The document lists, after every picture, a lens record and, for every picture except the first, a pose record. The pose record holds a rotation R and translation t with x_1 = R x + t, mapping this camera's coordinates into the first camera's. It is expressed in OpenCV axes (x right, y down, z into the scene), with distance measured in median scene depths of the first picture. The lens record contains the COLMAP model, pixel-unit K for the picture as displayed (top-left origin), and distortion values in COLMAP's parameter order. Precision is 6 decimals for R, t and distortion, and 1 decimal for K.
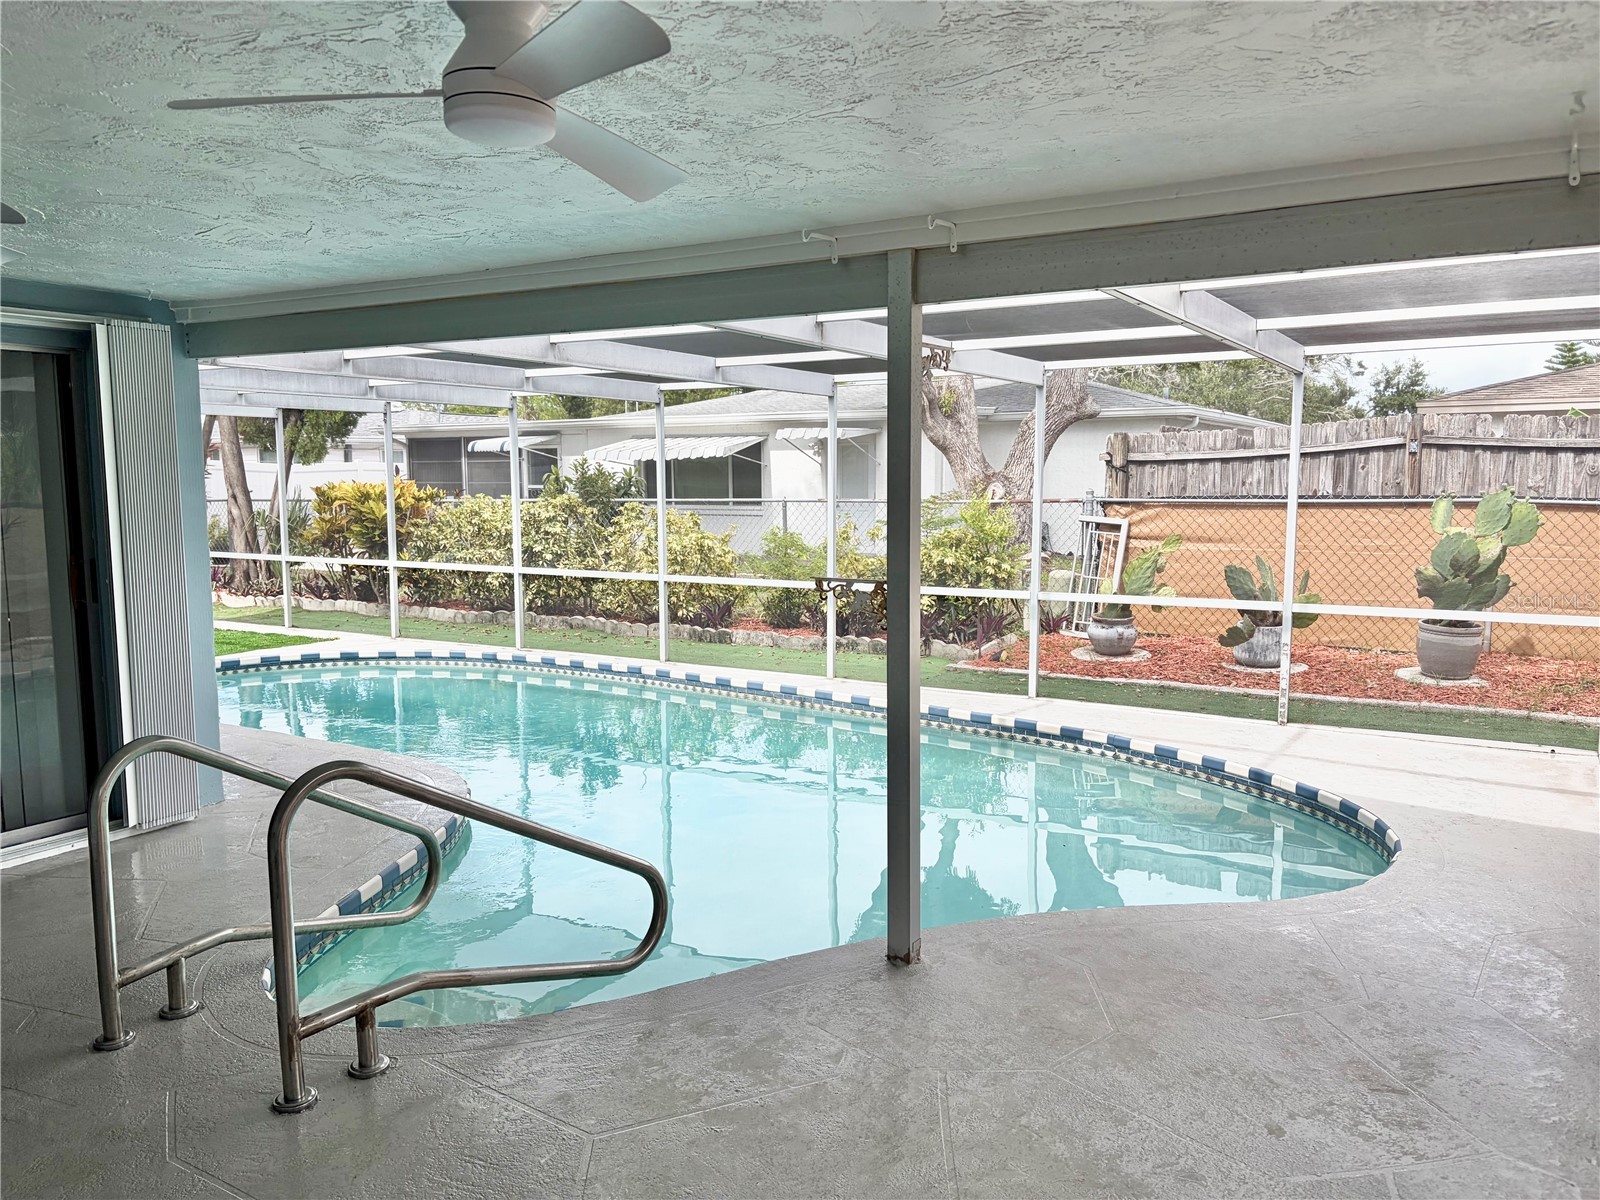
lens RADIAL K [[1224.9, 0, 797.7], [0, 1224.9, 618.2], [0, 0, 1]] dist [0.011657, -0.006912]
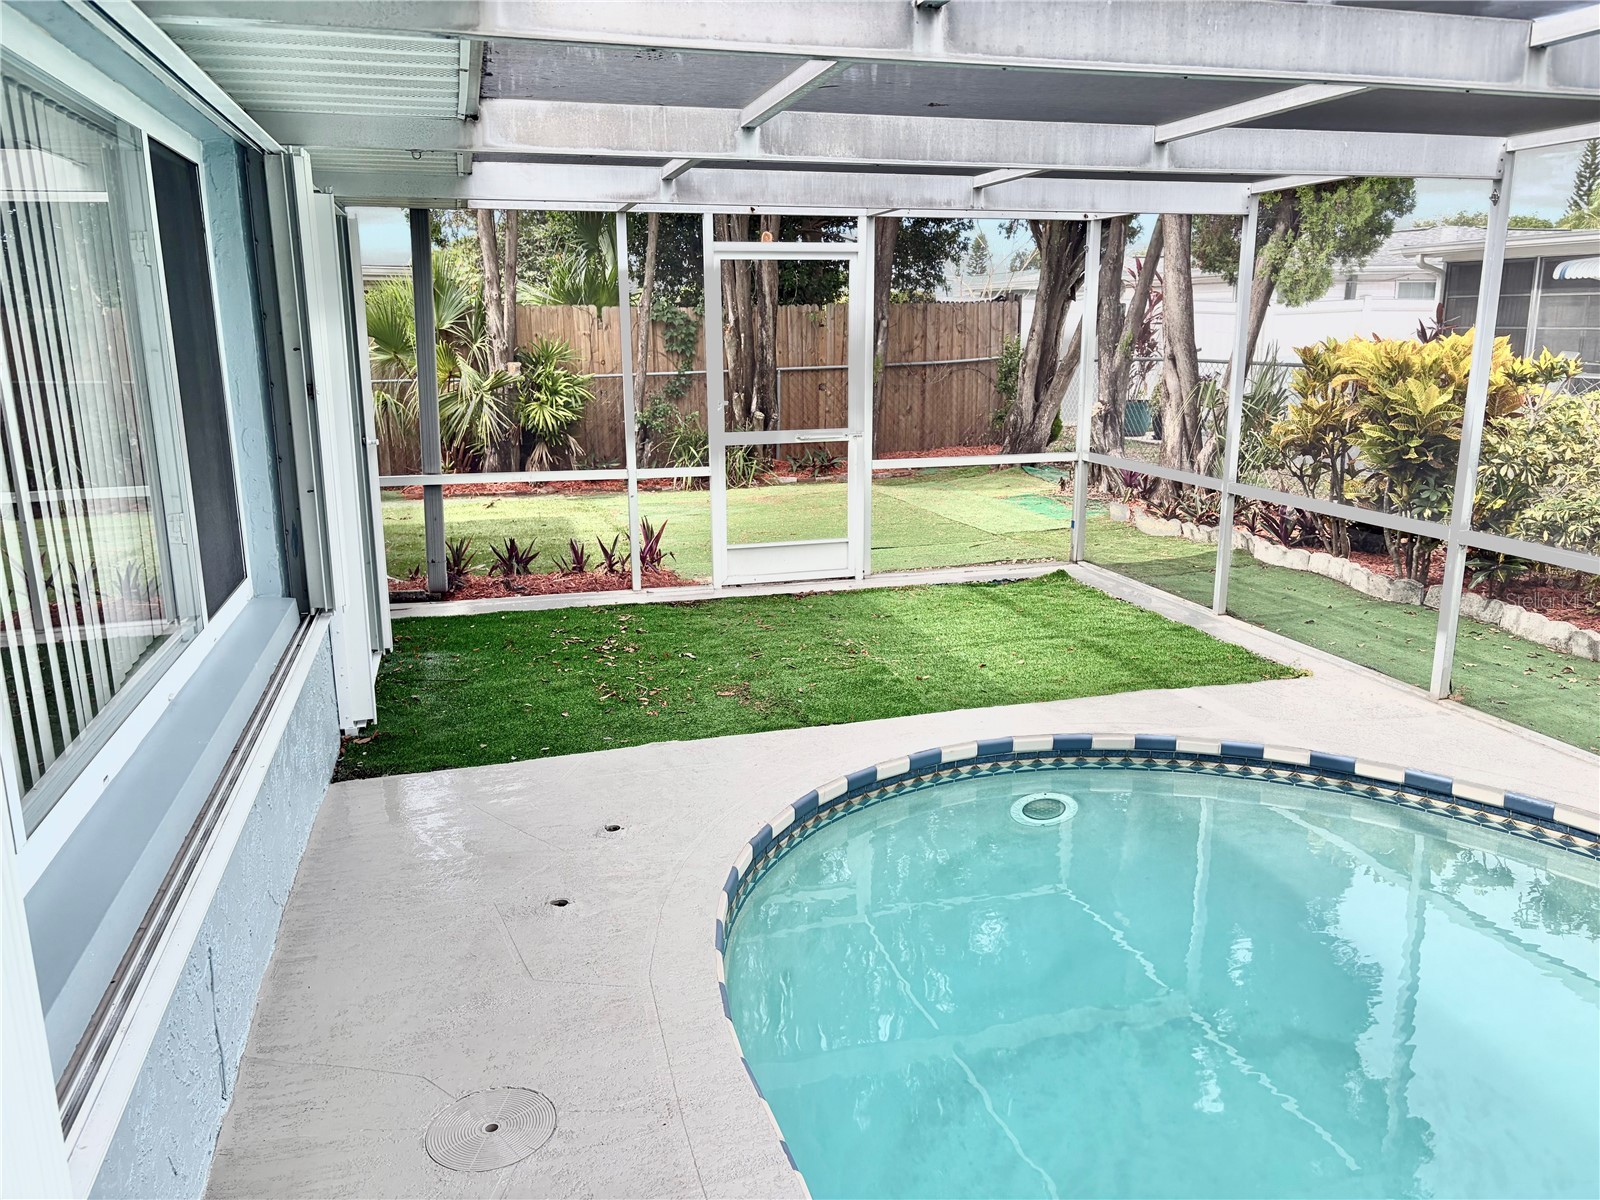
lens RADIAL K [[1224.9, 0, 797.7], [0, 1224.9, 618.2], [0, 0, 1]] dist [0.011657, -0.006912]
pose [[0.731096, 0.158367, -0.663641, -0.162359], [-0.072823, 0.985245, 0.154887, -0.052253], [0.678377, -0.064909, 0.731841, 0.405942]]
